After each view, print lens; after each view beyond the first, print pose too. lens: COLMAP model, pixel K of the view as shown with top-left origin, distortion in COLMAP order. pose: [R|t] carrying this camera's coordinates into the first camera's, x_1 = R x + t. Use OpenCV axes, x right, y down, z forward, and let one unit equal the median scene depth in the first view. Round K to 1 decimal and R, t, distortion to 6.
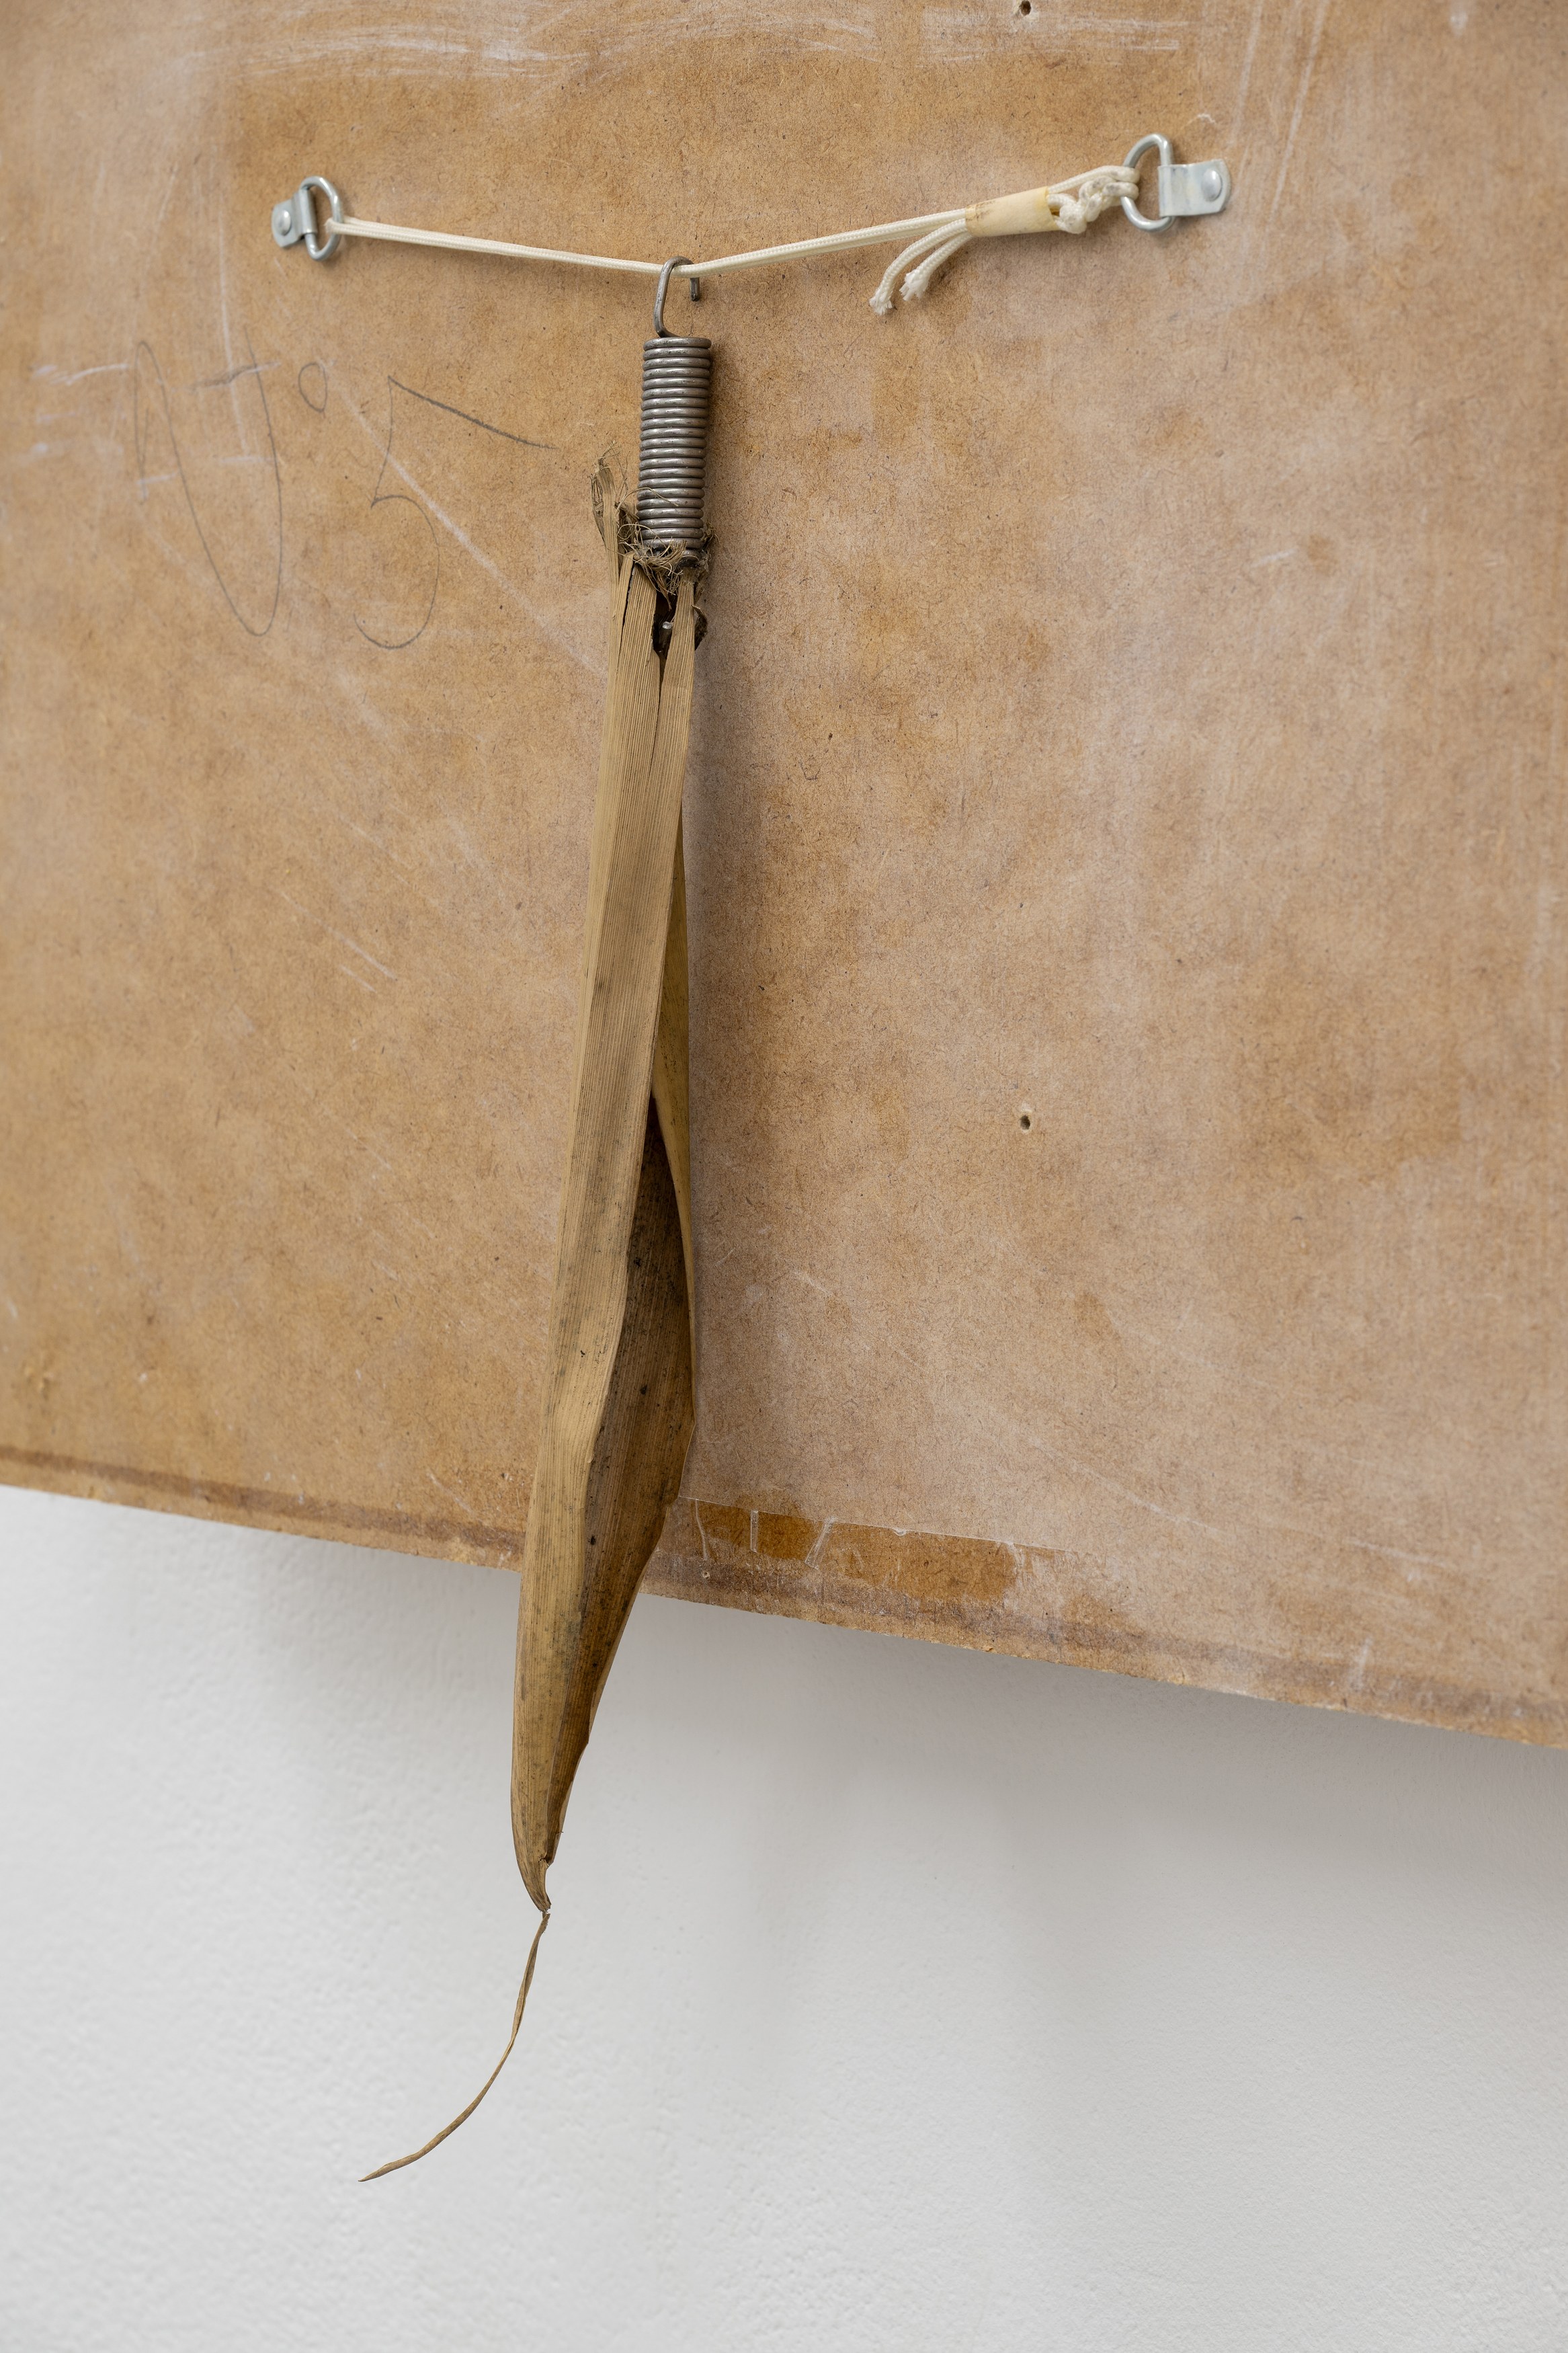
lens RADIAL K [[6806.6, 0, 784.0], [0, 6806.6, 1188.4], [0, 0, 1]] dist [0.024280, 0.000000]
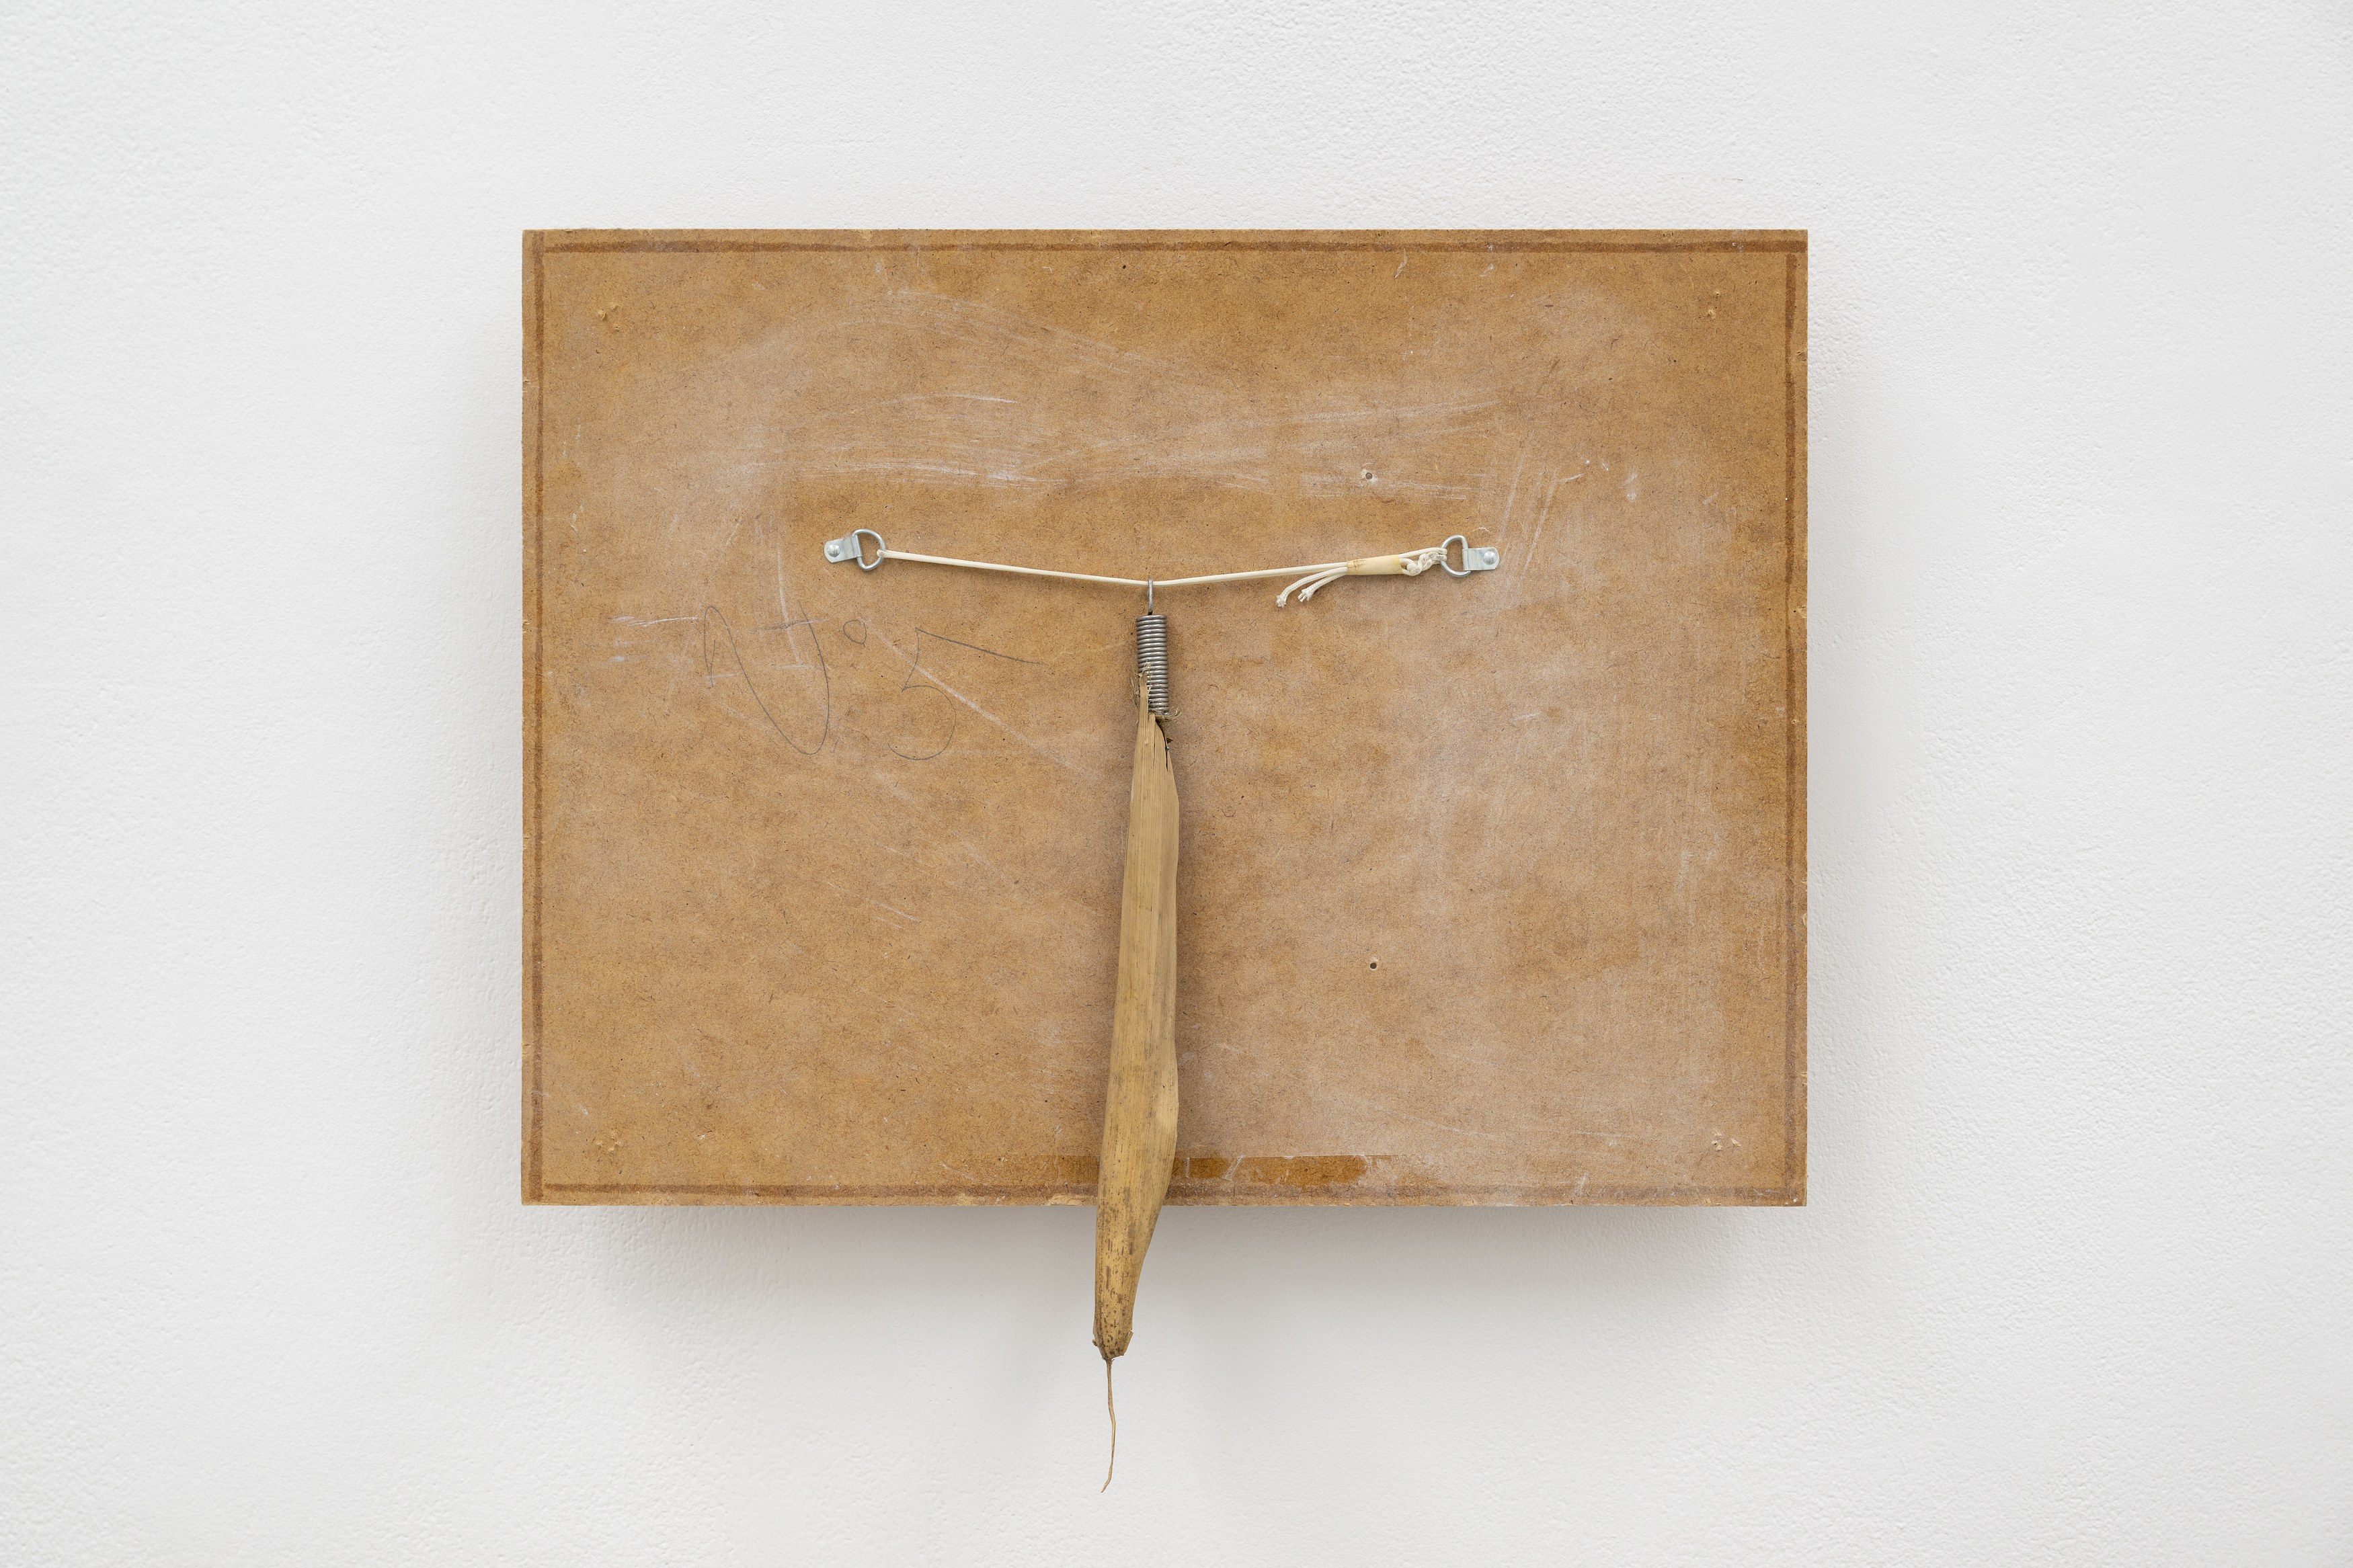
lens RADIAL K [[4371.5, 0, 1175.4], [0, 4371.5, 770.3], [0, 0, 1]] dist [0.027154, 0.000000]
pose [[0.698516, -0.011320, 0.715505, -1.006433], [0.065580, 0.996680, -0.048255, -0.008275], [-0.712583, 0.080630, 0.696939, 0.032369]]
